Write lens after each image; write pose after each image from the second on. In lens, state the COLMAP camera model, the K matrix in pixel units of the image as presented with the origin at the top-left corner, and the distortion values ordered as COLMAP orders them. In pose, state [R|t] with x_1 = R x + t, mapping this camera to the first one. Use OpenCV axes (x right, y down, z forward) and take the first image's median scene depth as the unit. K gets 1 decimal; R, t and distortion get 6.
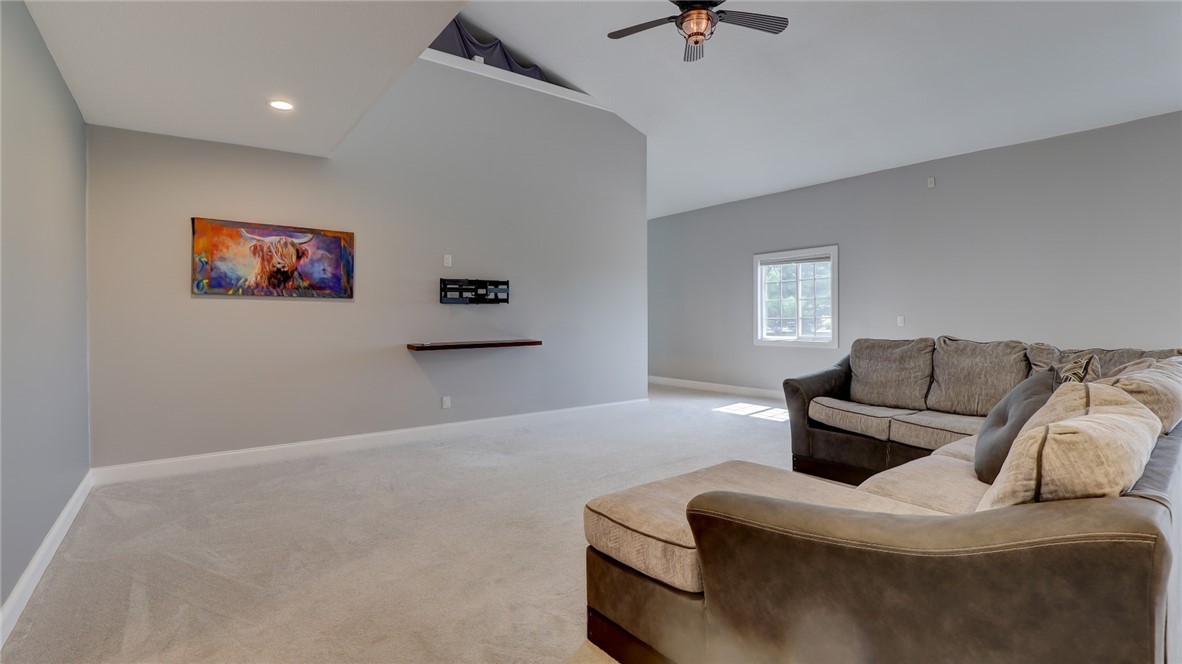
lens RADIAL K [[574.7, 0, 592.4], [0, 574.7, 326.2], [0, 0, 1]] dist [0.003283, 0.000342]
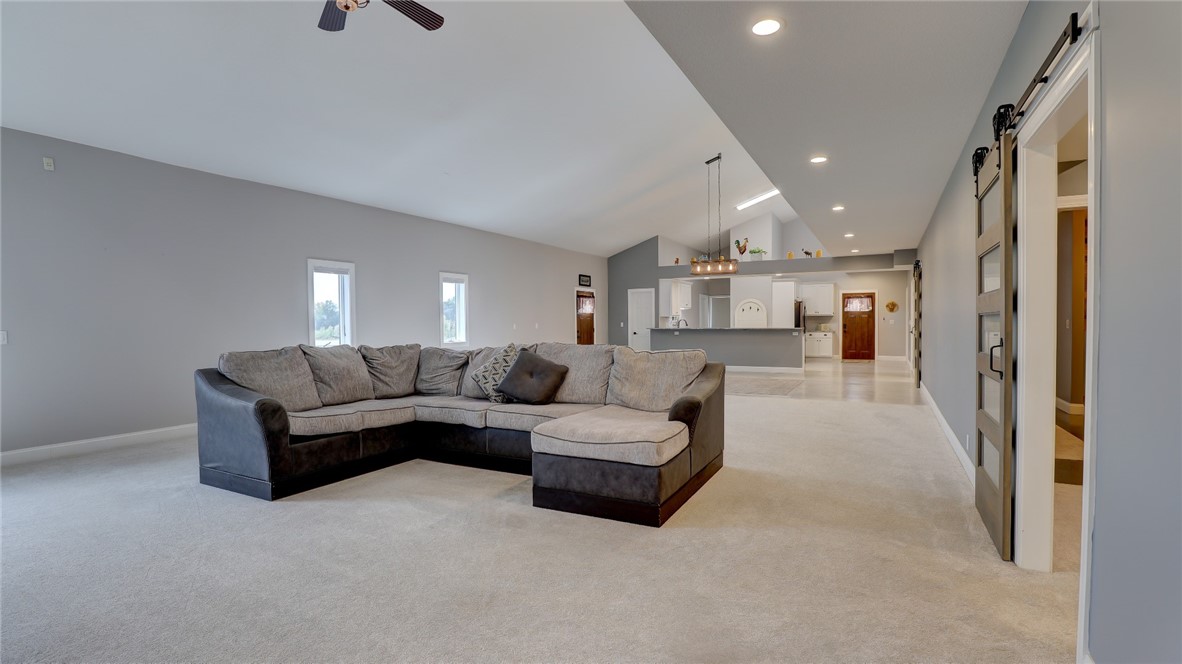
lens RADIAL K [[574.7, 0, 591.4], [0, 574.7, 332.1], [0, 0, 1]] dist [0.003283, 0.000342]
pose [[-0.394552, -0.012718, 0.918786, -1.209603], [0.023864, 0.999425, 0.024082, -0.035967], [-0.918564, 0.031428, -0.394022, 1.622374]]
